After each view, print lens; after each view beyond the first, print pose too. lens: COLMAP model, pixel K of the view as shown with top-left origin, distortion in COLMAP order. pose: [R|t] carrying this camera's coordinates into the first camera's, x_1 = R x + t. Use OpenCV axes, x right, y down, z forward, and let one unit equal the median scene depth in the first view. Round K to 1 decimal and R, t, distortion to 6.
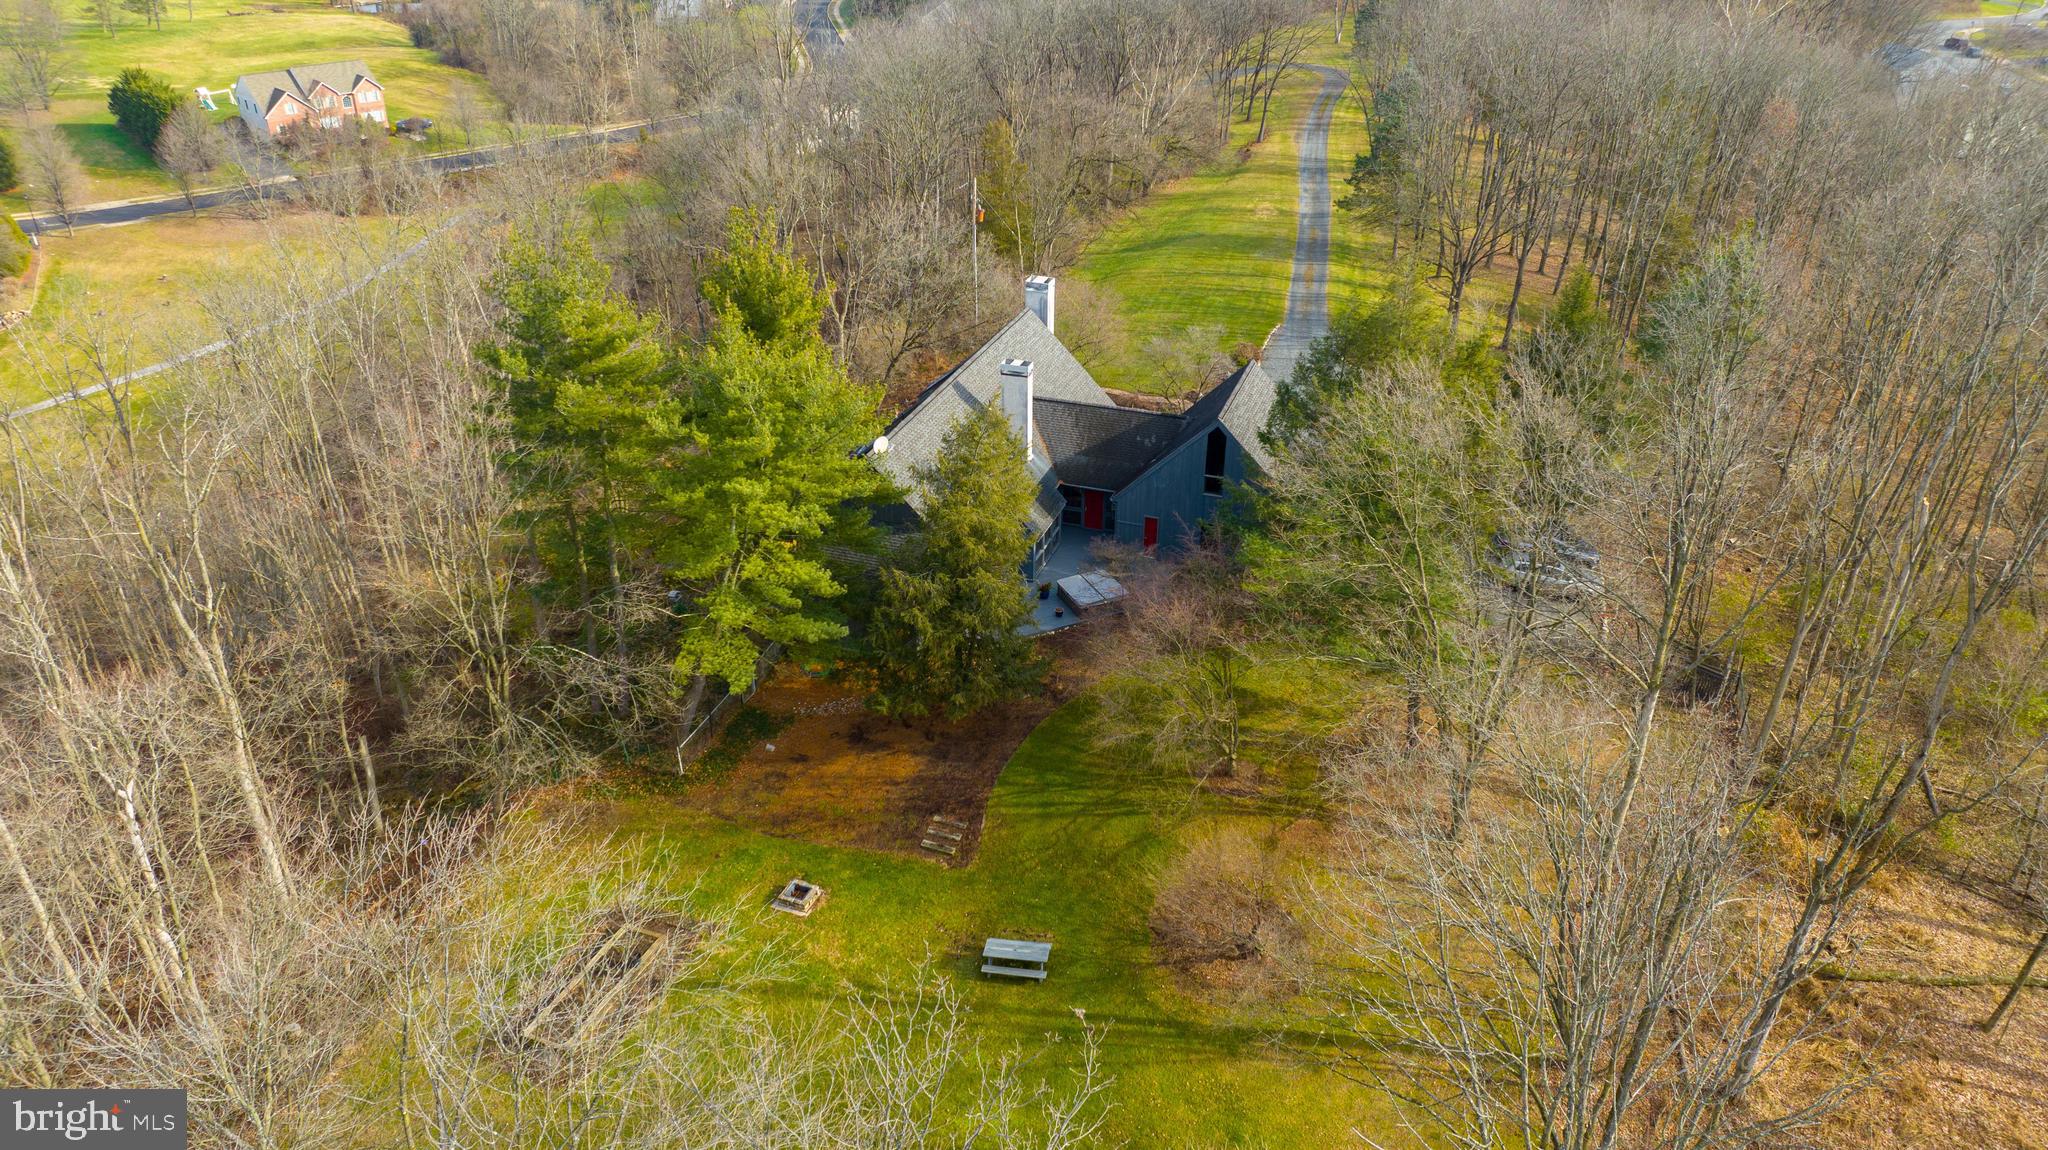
lens RADIAL K [[1435.3, 0, 1024.0], [0, 1435.3, 575.0], [0, 0, 1]] dist [-0.069136, 0.090045]
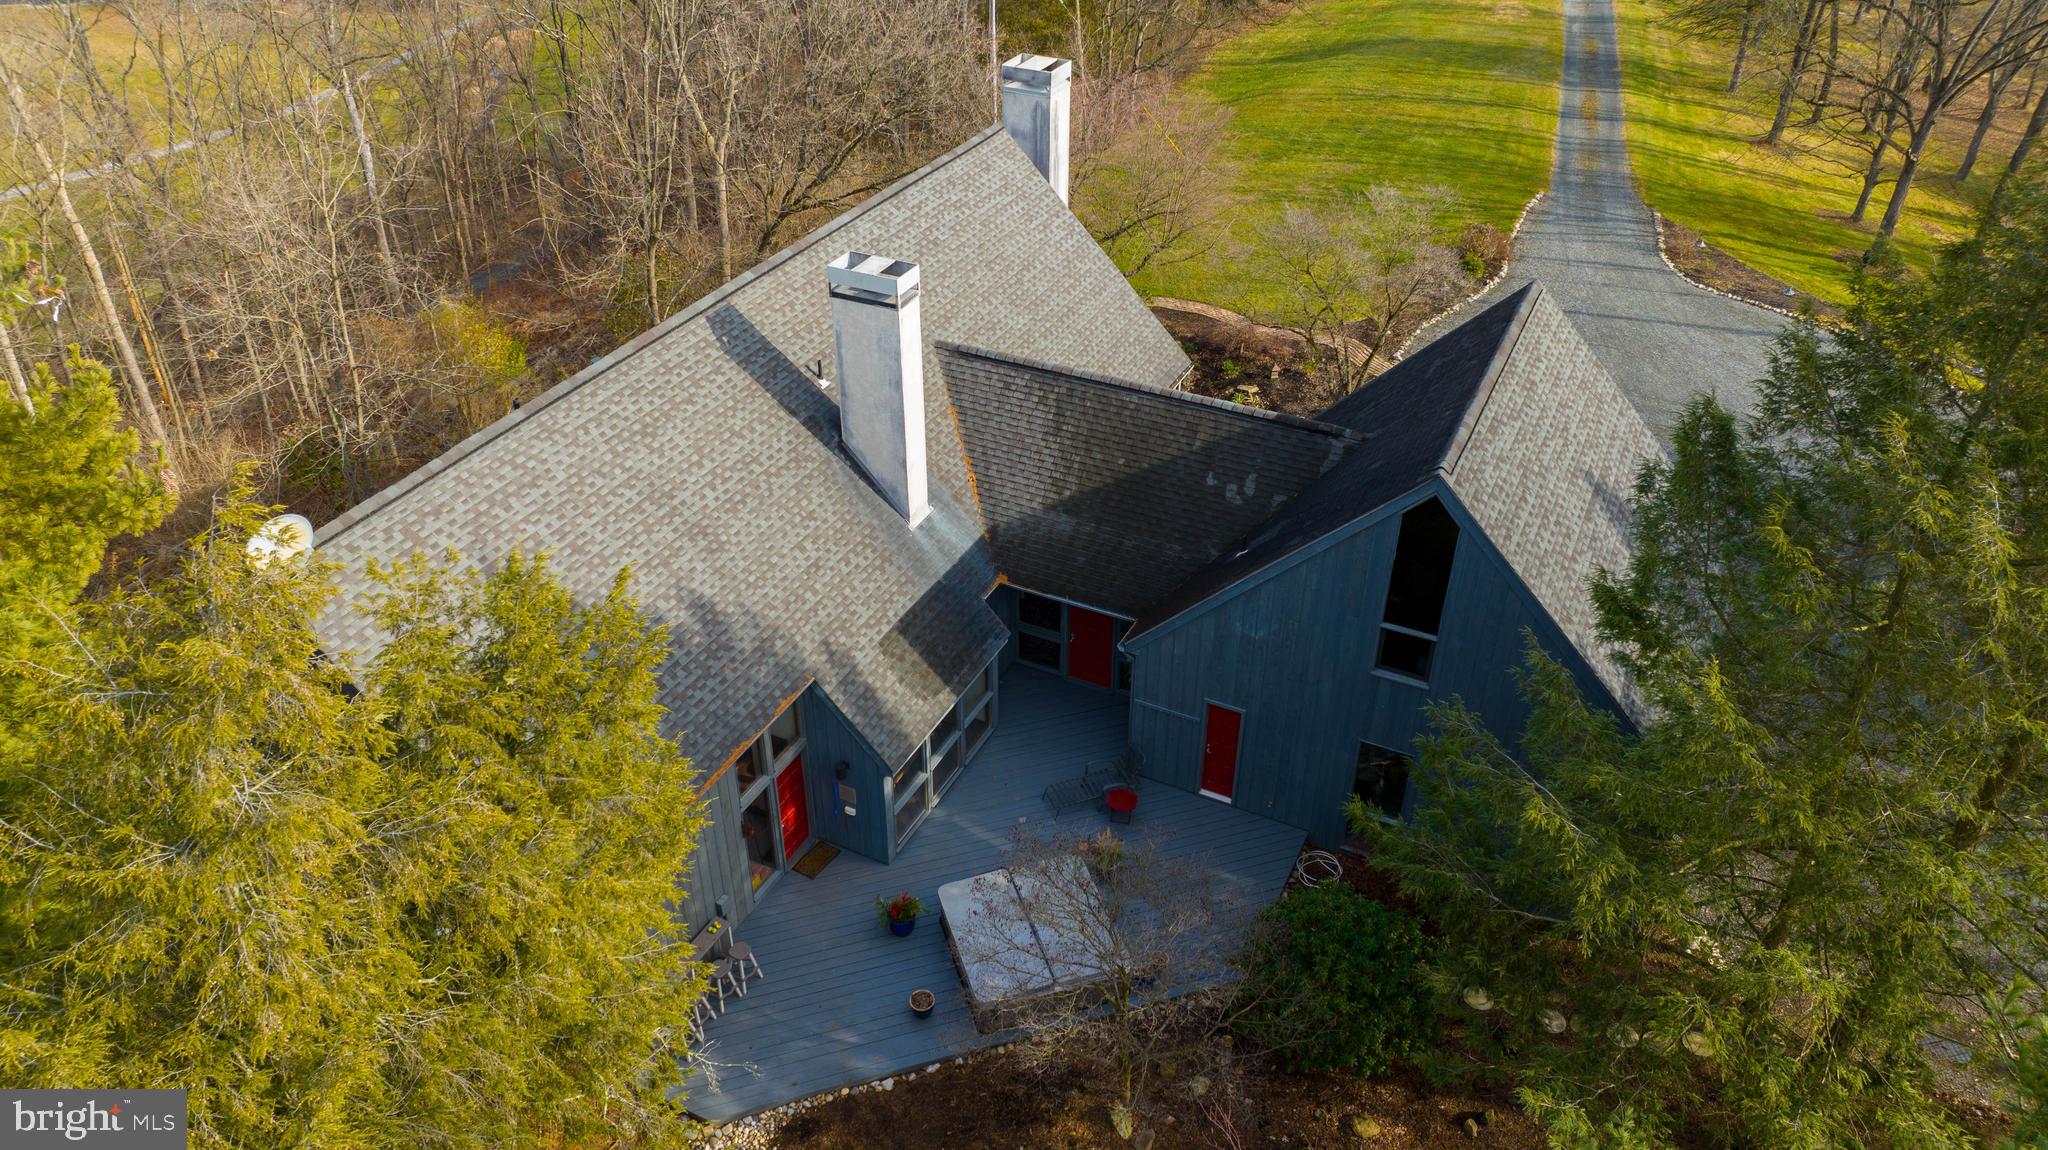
lens RADIAL K [[1435.3, 0, 1024.0], [0, 1435.3, 575.0], [0, 0, 1]] dist [-0.069136, 0.090045]
pose [[0.992095, 0.069497, -0.104489, 0.048079], [-0.059116, 0.993294, 0.099363, -0.070041], [0.110694, -0.092400, 0.989550, 0.413953]]
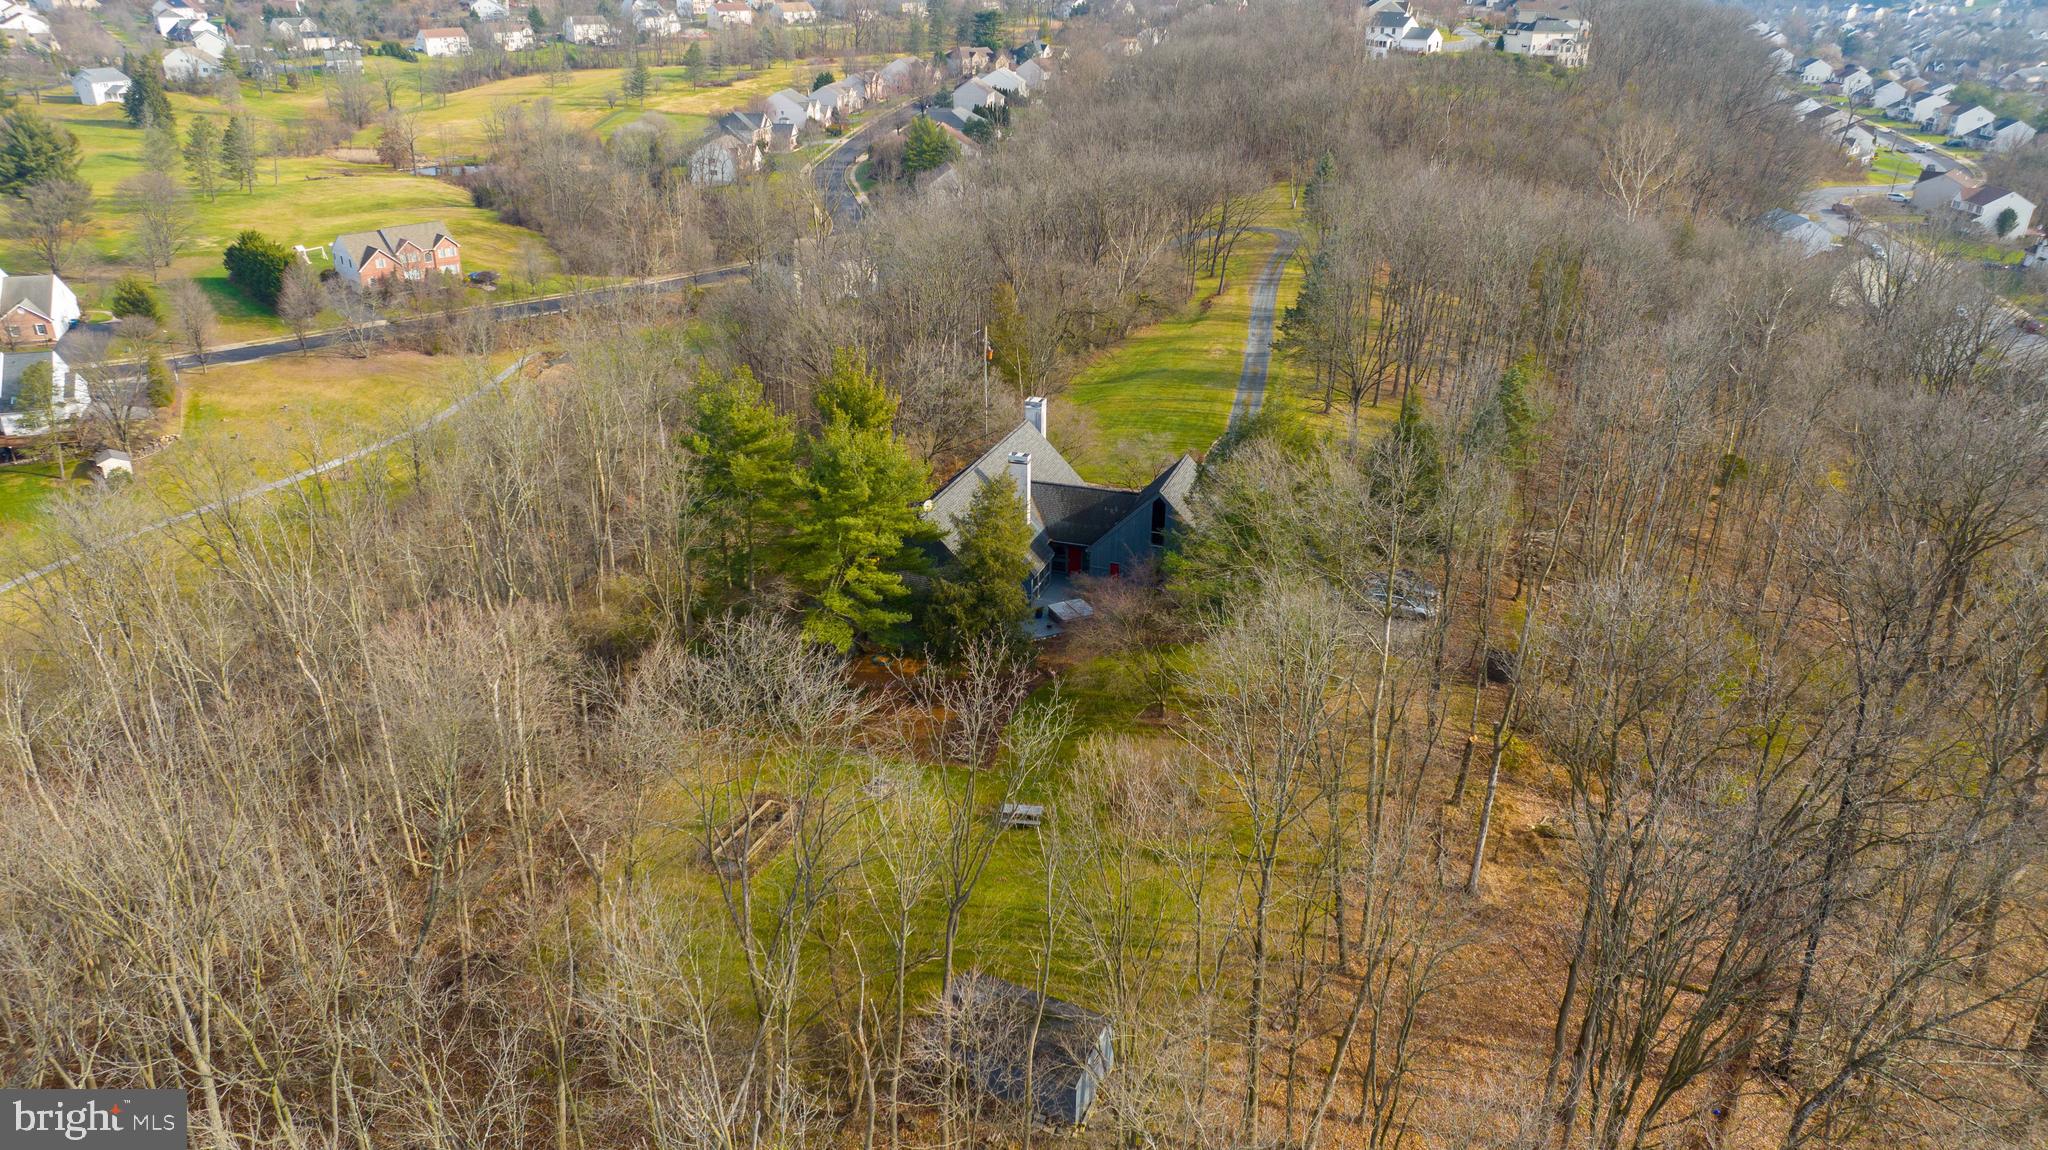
lens RADIAL K [[1435.3, 0, 1024.0], [0, 1435.3, 575.0], [0, 0, 1]] dist [-0.069136, 0.090045]
pose [[0.999996, -0.000010, 0.002792, -0.003066], [0.000277, 0.995432, -0.095472, 0.069890], [-0.002778, 0.095472, 0.995428, -0.267657]]
